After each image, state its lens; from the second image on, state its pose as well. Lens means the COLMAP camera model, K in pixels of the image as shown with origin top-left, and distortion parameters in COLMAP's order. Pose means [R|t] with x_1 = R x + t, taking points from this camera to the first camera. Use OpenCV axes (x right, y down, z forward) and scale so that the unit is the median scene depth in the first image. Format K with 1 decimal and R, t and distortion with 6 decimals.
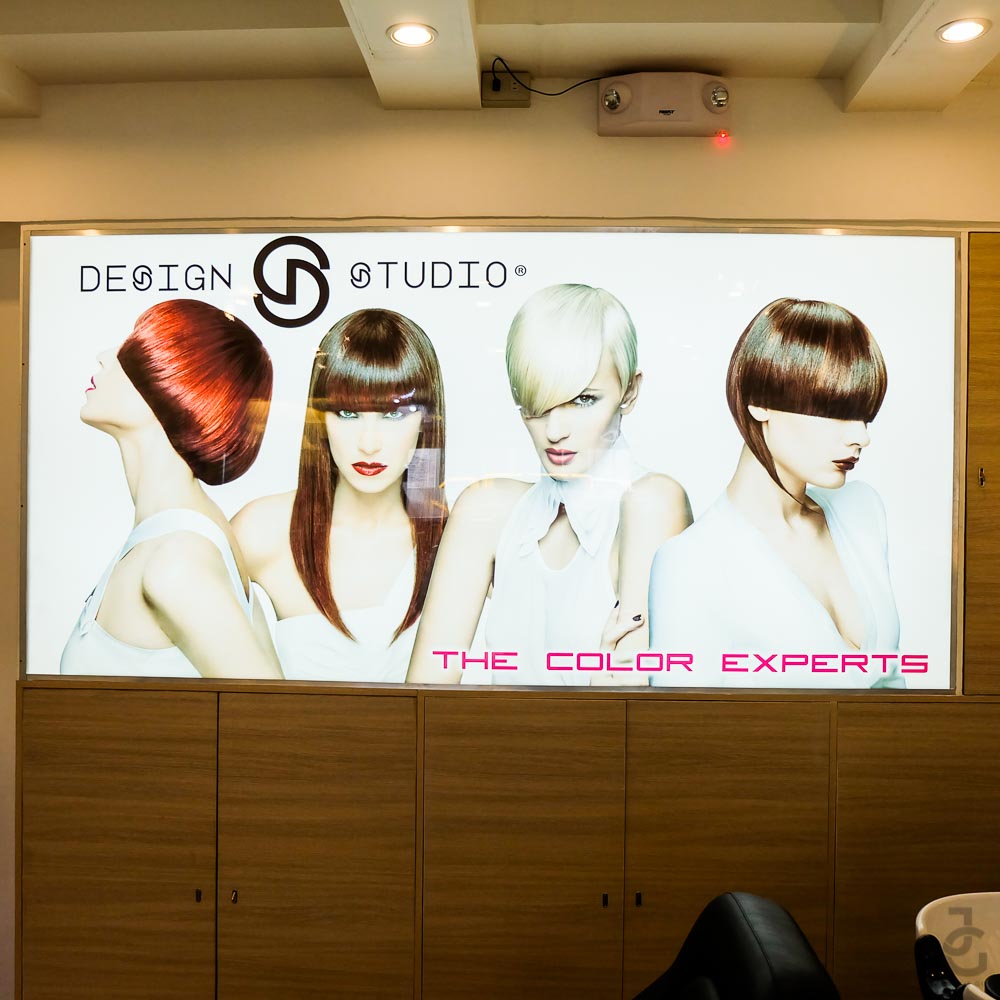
lens RADIAL K [[1103.0, 0, 500.0], [0, 1103.0, 500.0], [0, 0, 1]] dist [-0.087715, 0.019509]
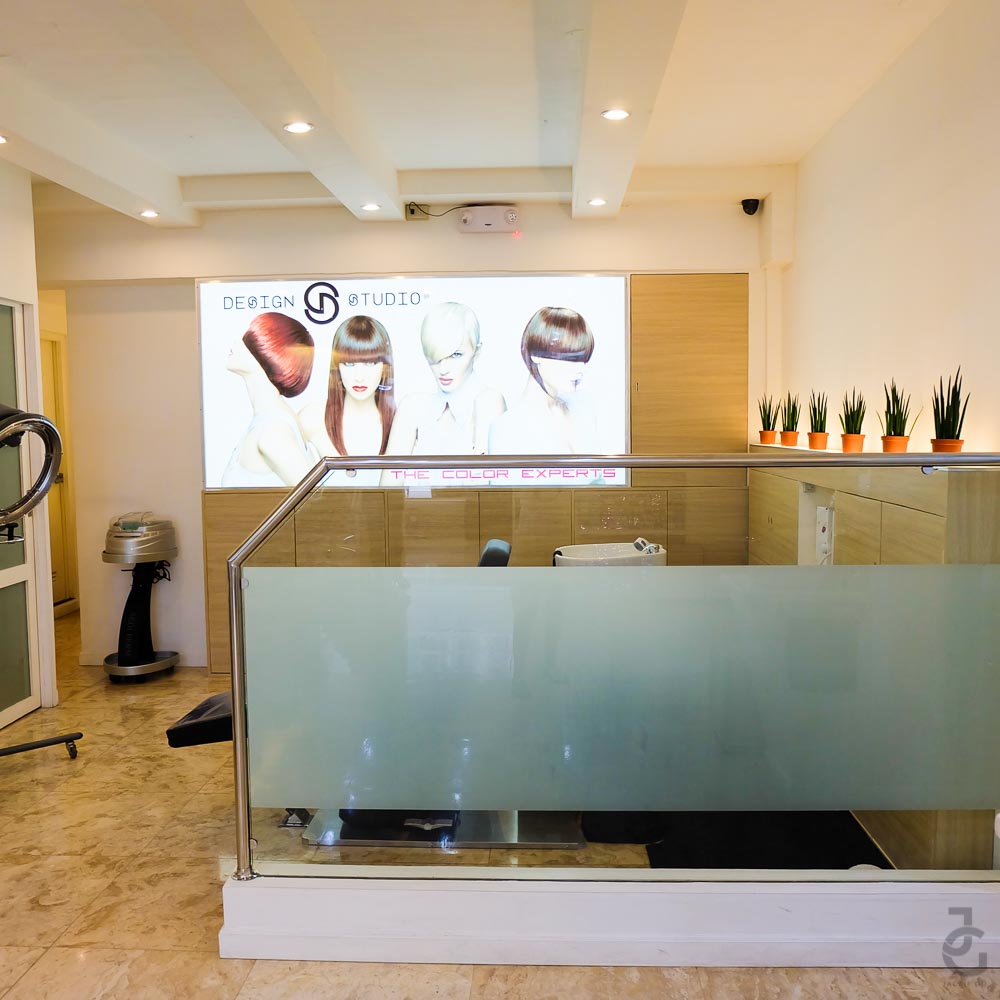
lens RADIAL K [[1039.1, 0, 499.4], [0, 1039.1, 513.1], [0, 0, 1]] dist [-0.113719, 0.003914]
pose [[0.999800, -0.018706, -0.007033, 0.170334], [0.019268, 0.995673, 0.090902, 0.036534], [0.005302, -0.091019, 0.995835, -1.083135]]
